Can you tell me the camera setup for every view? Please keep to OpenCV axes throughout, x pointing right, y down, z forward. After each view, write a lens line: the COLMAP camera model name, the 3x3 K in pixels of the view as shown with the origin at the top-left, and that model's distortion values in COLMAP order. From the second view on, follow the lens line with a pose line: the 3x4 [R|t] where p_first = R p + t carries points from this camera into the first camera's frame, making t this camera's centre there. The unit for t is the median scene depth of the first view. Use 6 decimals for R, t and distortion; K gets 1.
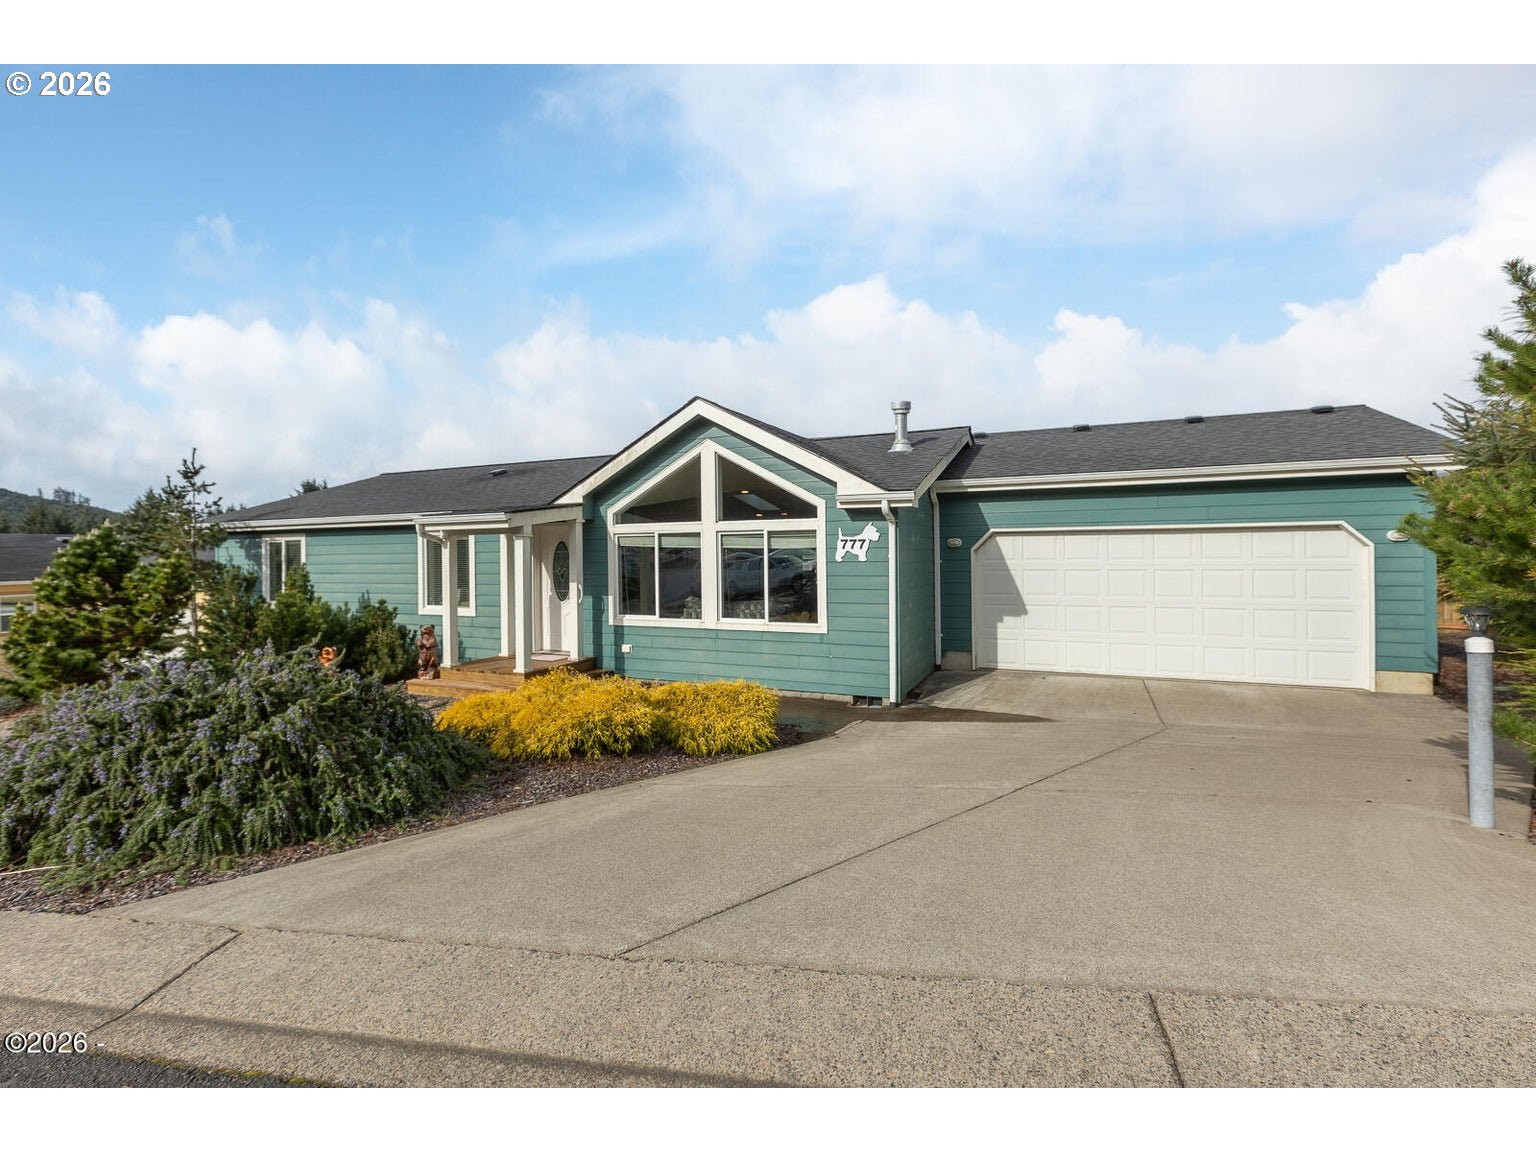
lens RADIAL K [[791.1, 0, 764.0], [0, 791.1, 567.9], [0, 0, 1]] dist [-0.002201, -0.000571]
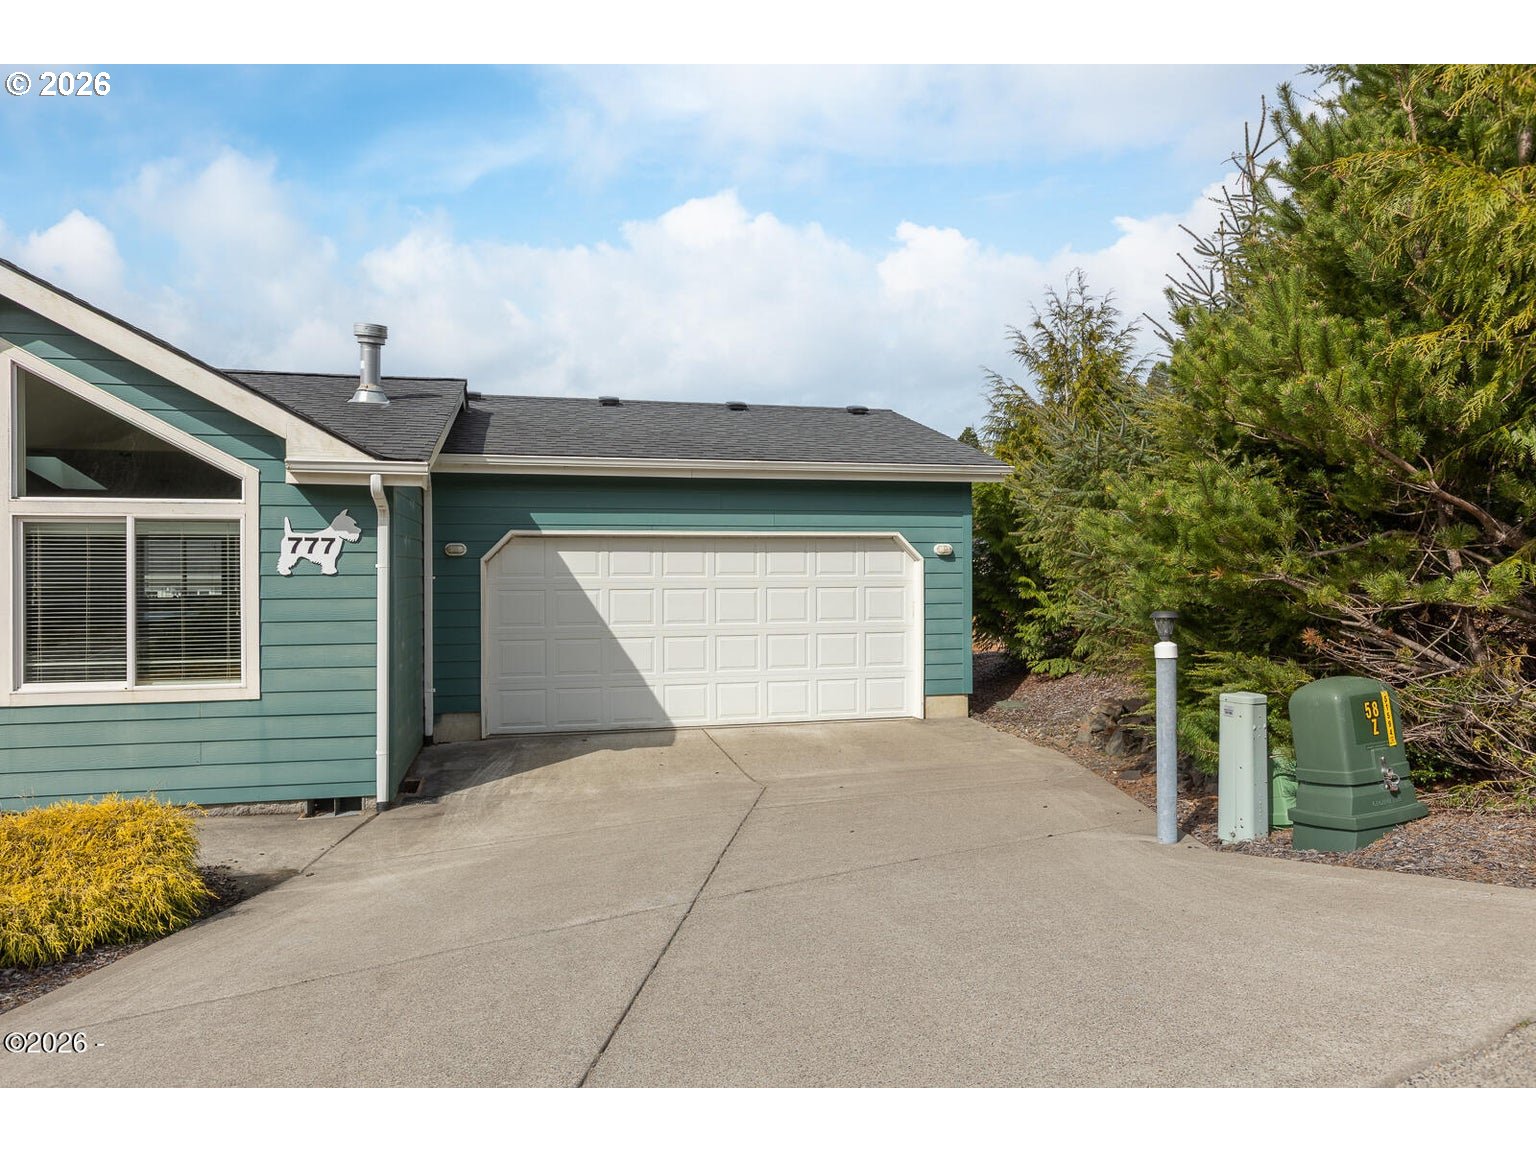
lens RADIAL K [[1023.6, 0, 768.0], [0, 1023.6, 576.0], [0, 0, 1]] dist [-0.002292, -0.000410]
pose [[0.761336, 0.008132, 0.648306, -0.125785], [0.012861, 0.999535, -0.027641, 0.018921], [-0.648229, 0.029382, 0.760878, 0.187993]]
